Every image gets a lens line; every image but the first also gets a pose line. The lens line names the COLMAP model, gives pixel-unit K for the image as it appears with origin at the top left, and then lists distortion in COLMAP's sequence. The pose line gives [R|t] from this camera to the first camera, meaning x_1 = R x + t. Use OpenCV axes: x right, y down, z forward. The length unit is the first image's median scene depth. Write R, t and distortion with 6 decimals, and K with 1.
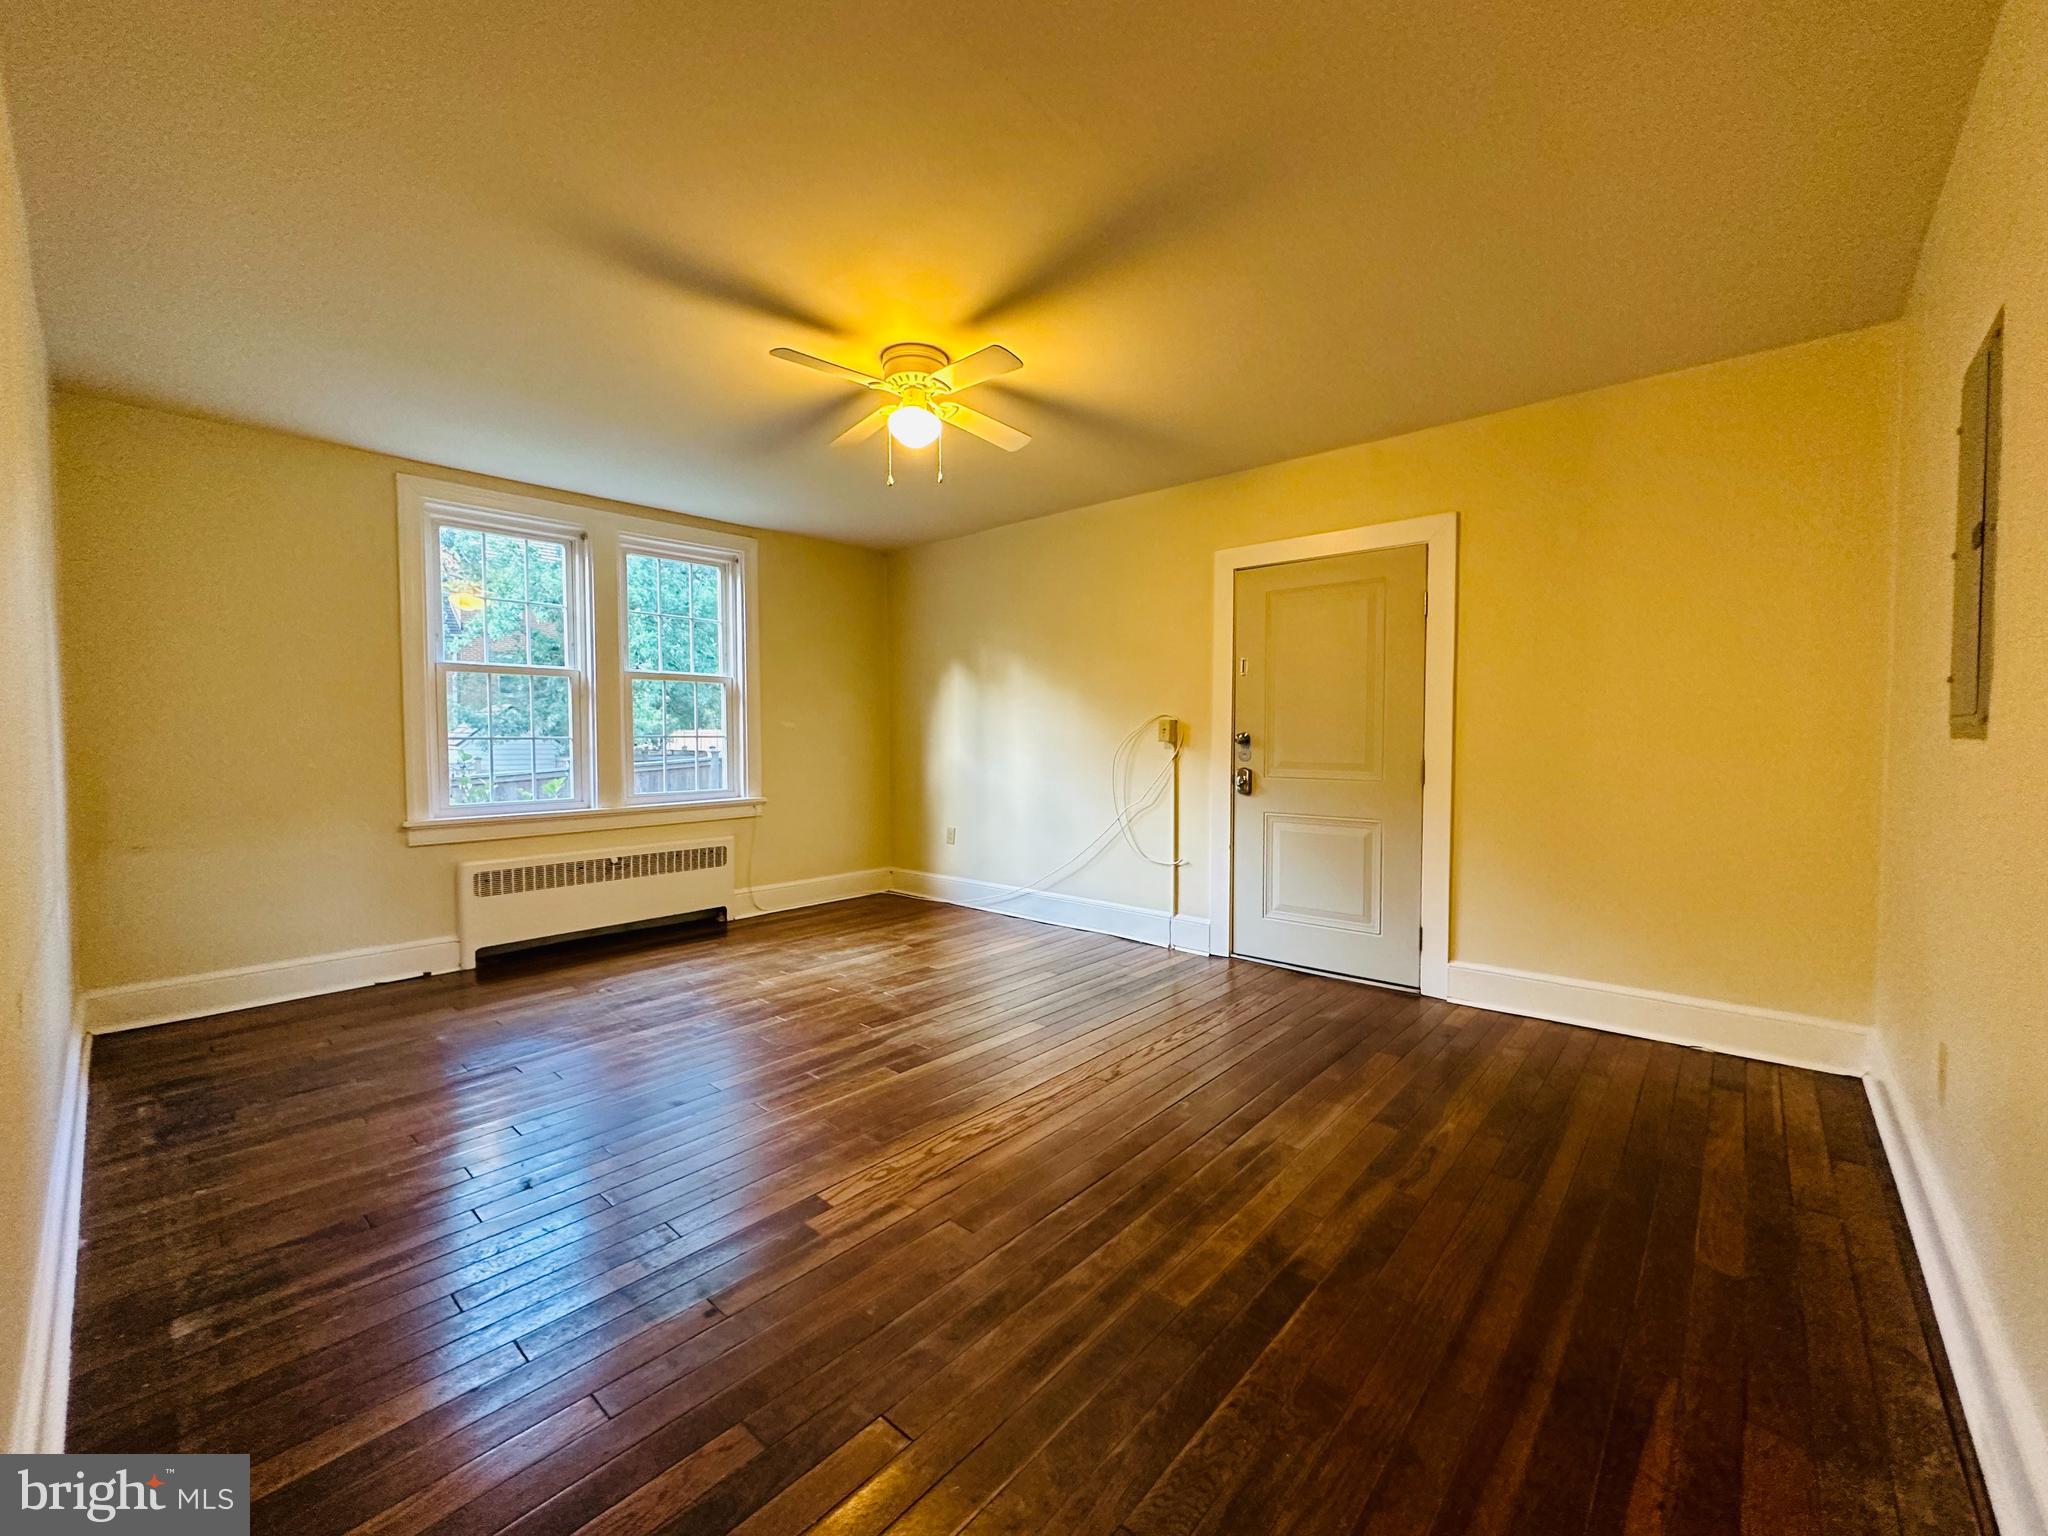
lens RADIAL K [[825.5, 0, 1024.0], [0, 825.5, 768.0], [0, 0, 1]] dist [-0.001311, -0.000077]
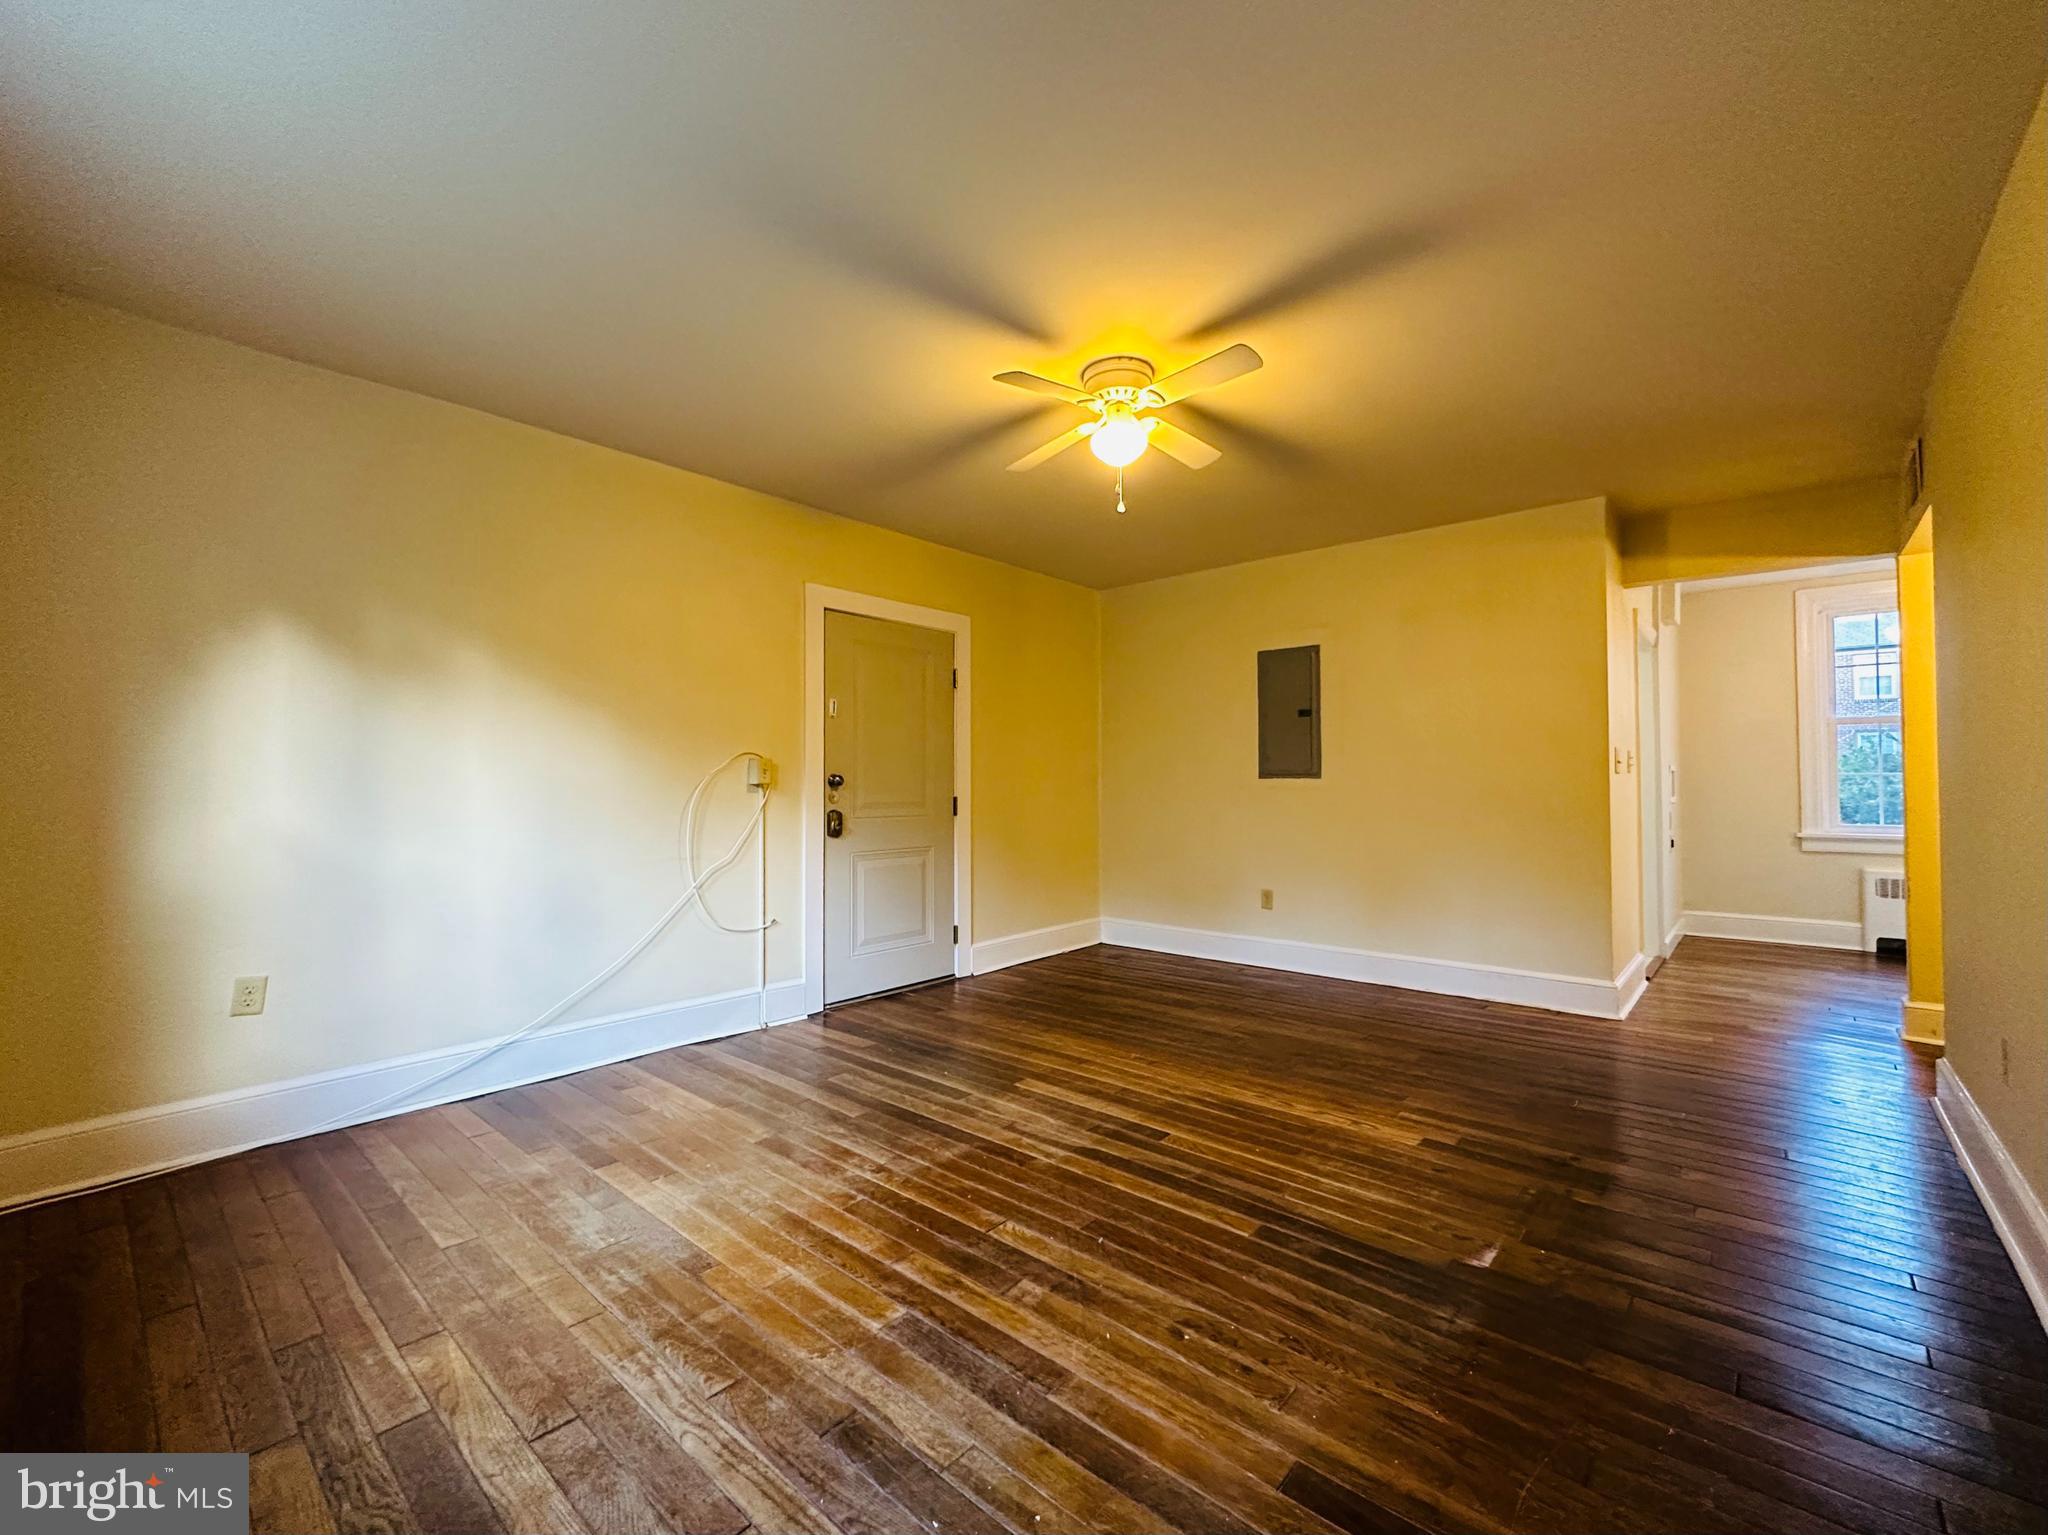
lens RADIAL K [[846.7, 0, 1028.1], [0, 846.7, 768.4], [0, 0, 1]] dist [-0.001335, -0.000233]
pose [[-0.013123, 0.017419, 0.999762, -0.827010], [0.042032, 0.998974, -0.016853, -0.025207], [-0.999030, 0.041801, -0.013841, 0.858693]]
